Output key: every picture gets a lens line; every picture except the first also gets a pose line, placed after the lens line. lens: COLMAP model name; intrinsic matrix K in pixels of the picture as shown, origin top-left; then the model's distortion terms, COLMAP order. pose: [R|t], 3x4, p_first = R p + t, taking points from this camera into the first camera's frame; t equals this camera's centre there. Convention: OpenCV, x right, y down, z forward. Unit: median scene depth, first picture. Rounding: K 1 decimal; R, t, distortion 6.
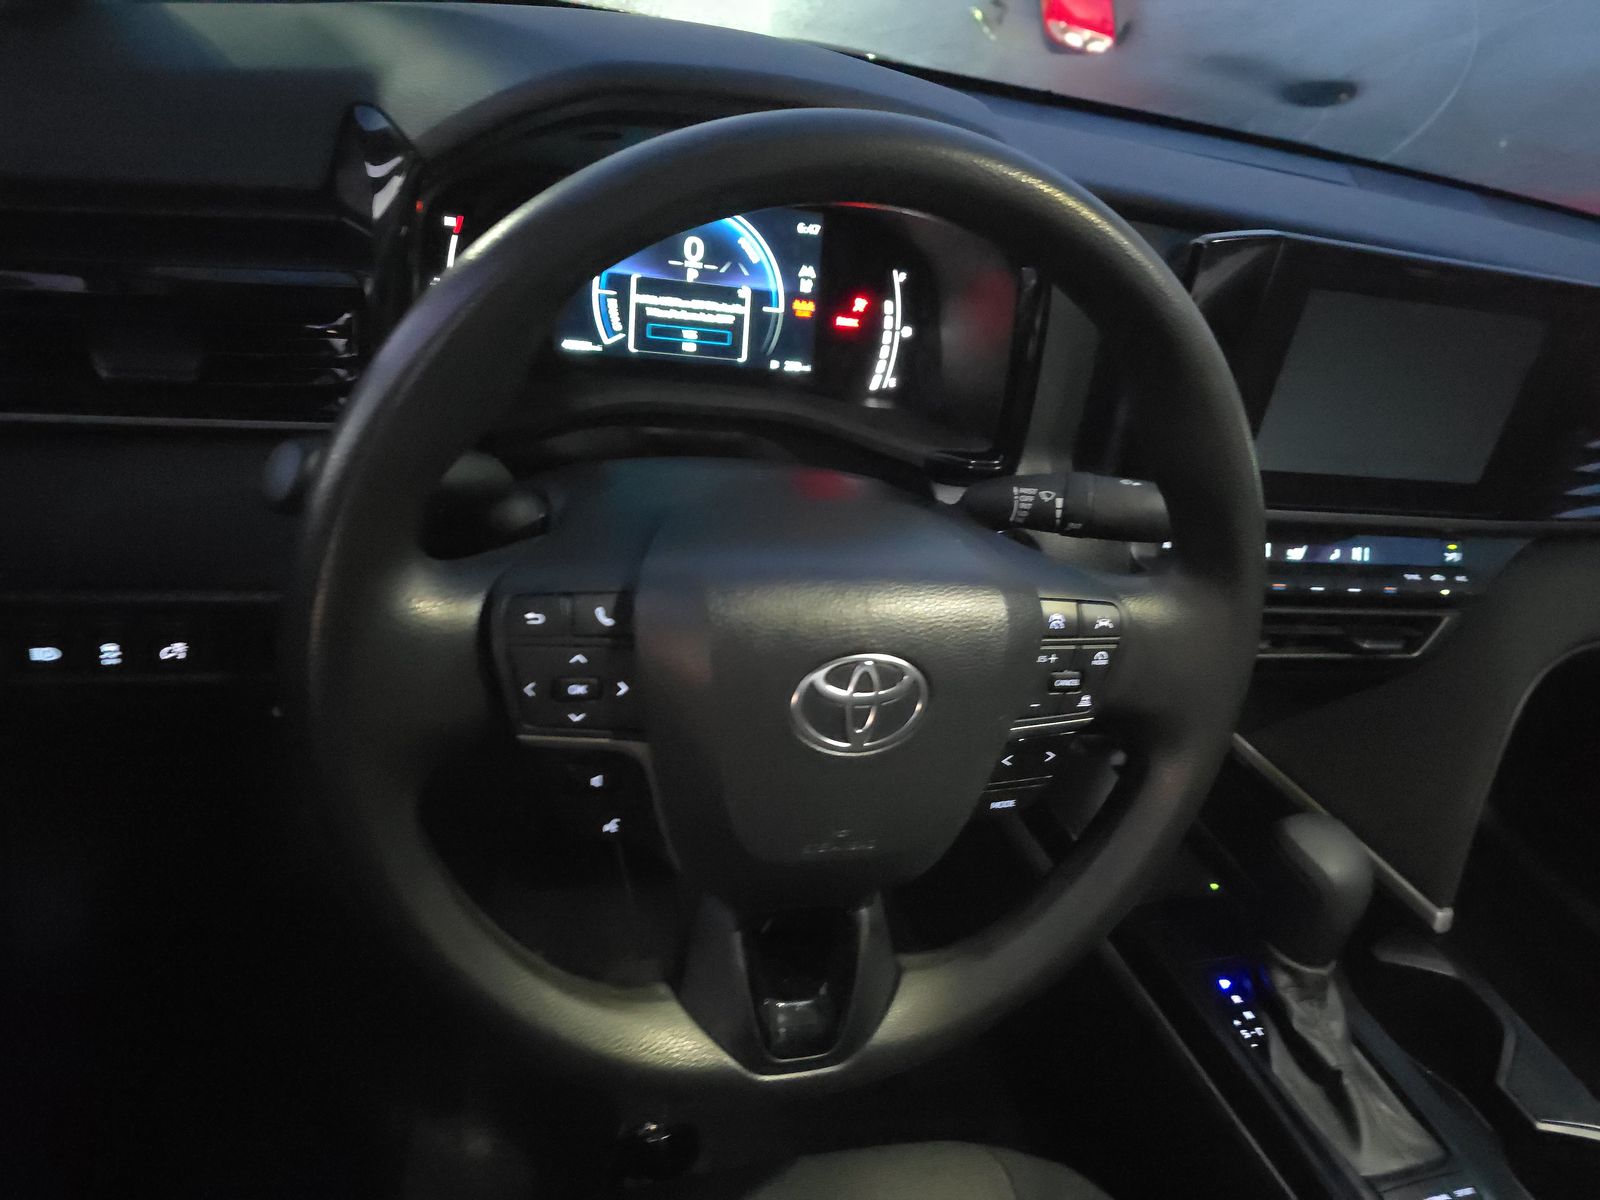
lens RADIAL K [[1095.2, 0, 800.0], [0, 1095.2, 600.0], [0, 0, 1]] dist [0.026415, -0.003409]
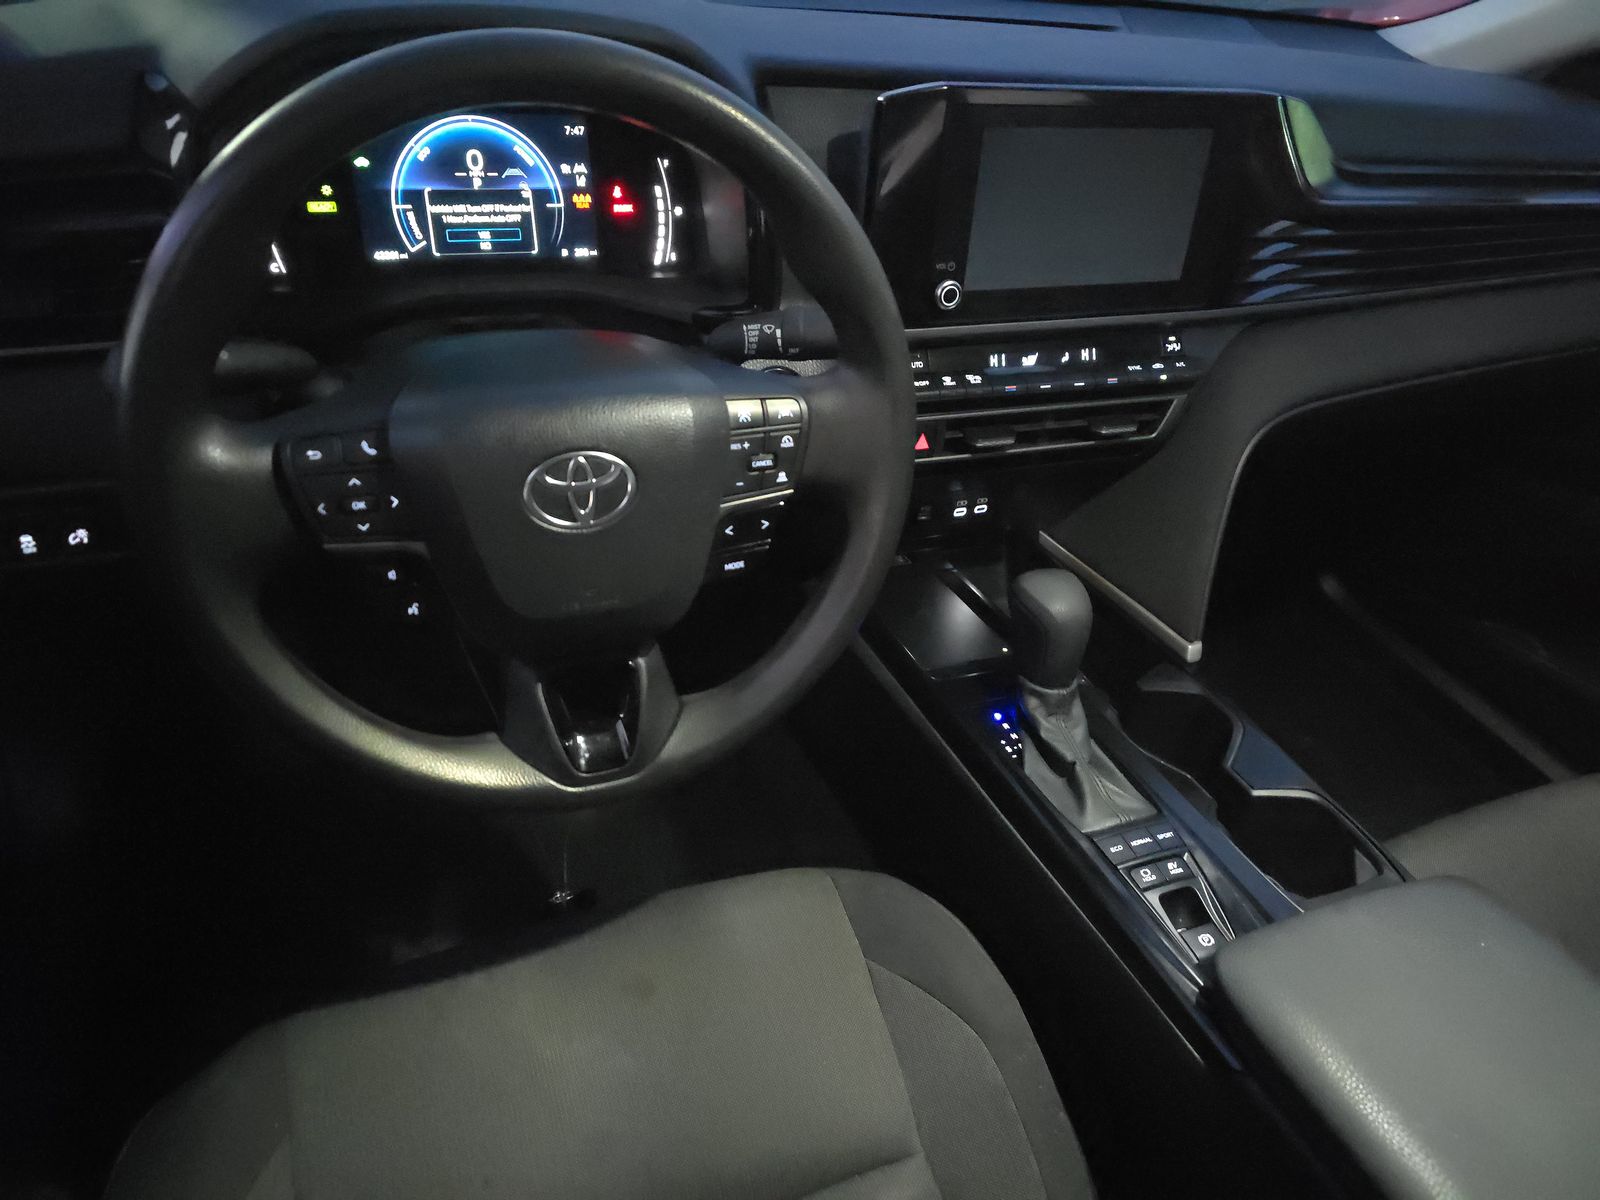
lens RADIAL K [[1069.2, 0, 800.0], [0, 1069.2, 600.0], [0, 0, 1]] dist [0.026489, -0.003861]
pose [[0.991848, -0.127316, -0.005276, 0.193557], [0.127309, 0.988316, 0.083812, 0.092992], [-0.005456, -0.083801, 0.996468, -0.188610]]
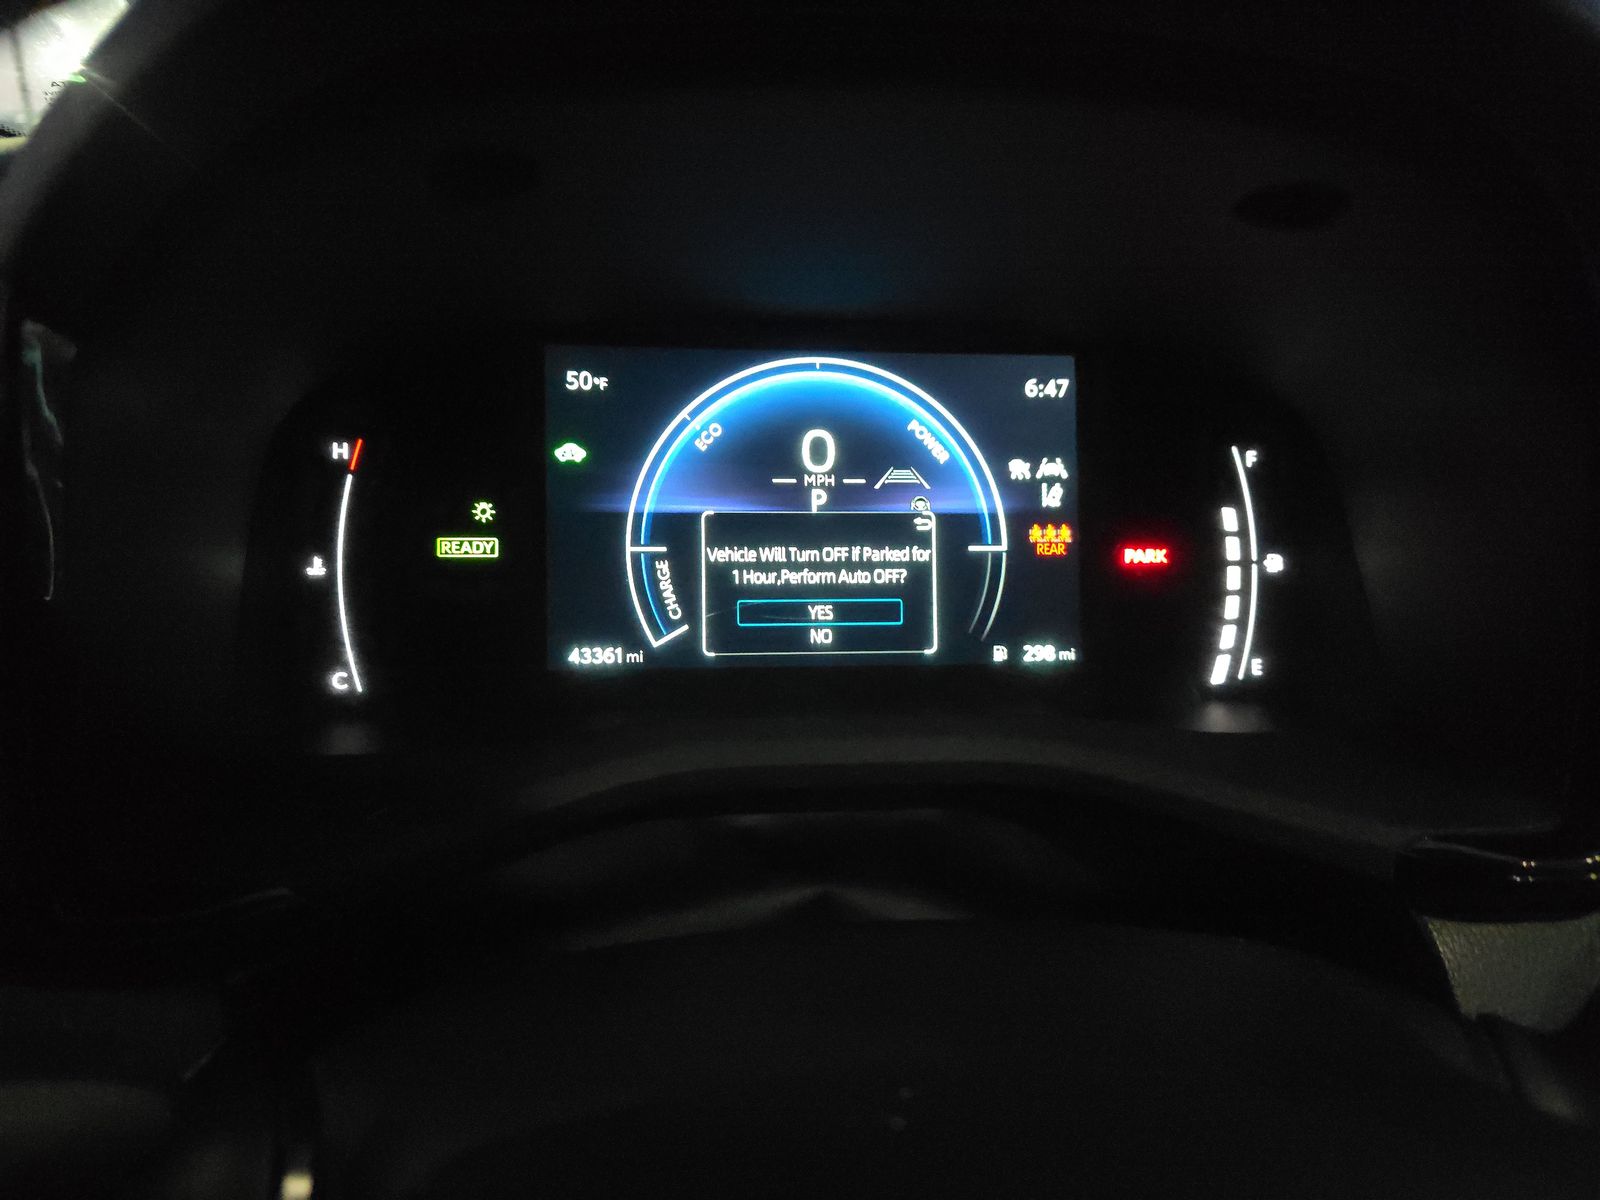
lens RADIAL K [[1095.2, 0, 800.0], [0, 1095.2, 600.0], [0, 0, 1]] dist [0.026415, -0.003409]
pose [[0.960260, -0.097441, -0.261545, 0.022642], [0.032971, 0.970120, -0.240376, -0.127498], [0.277152, 0.222200, 0.934780, 0.528206]]
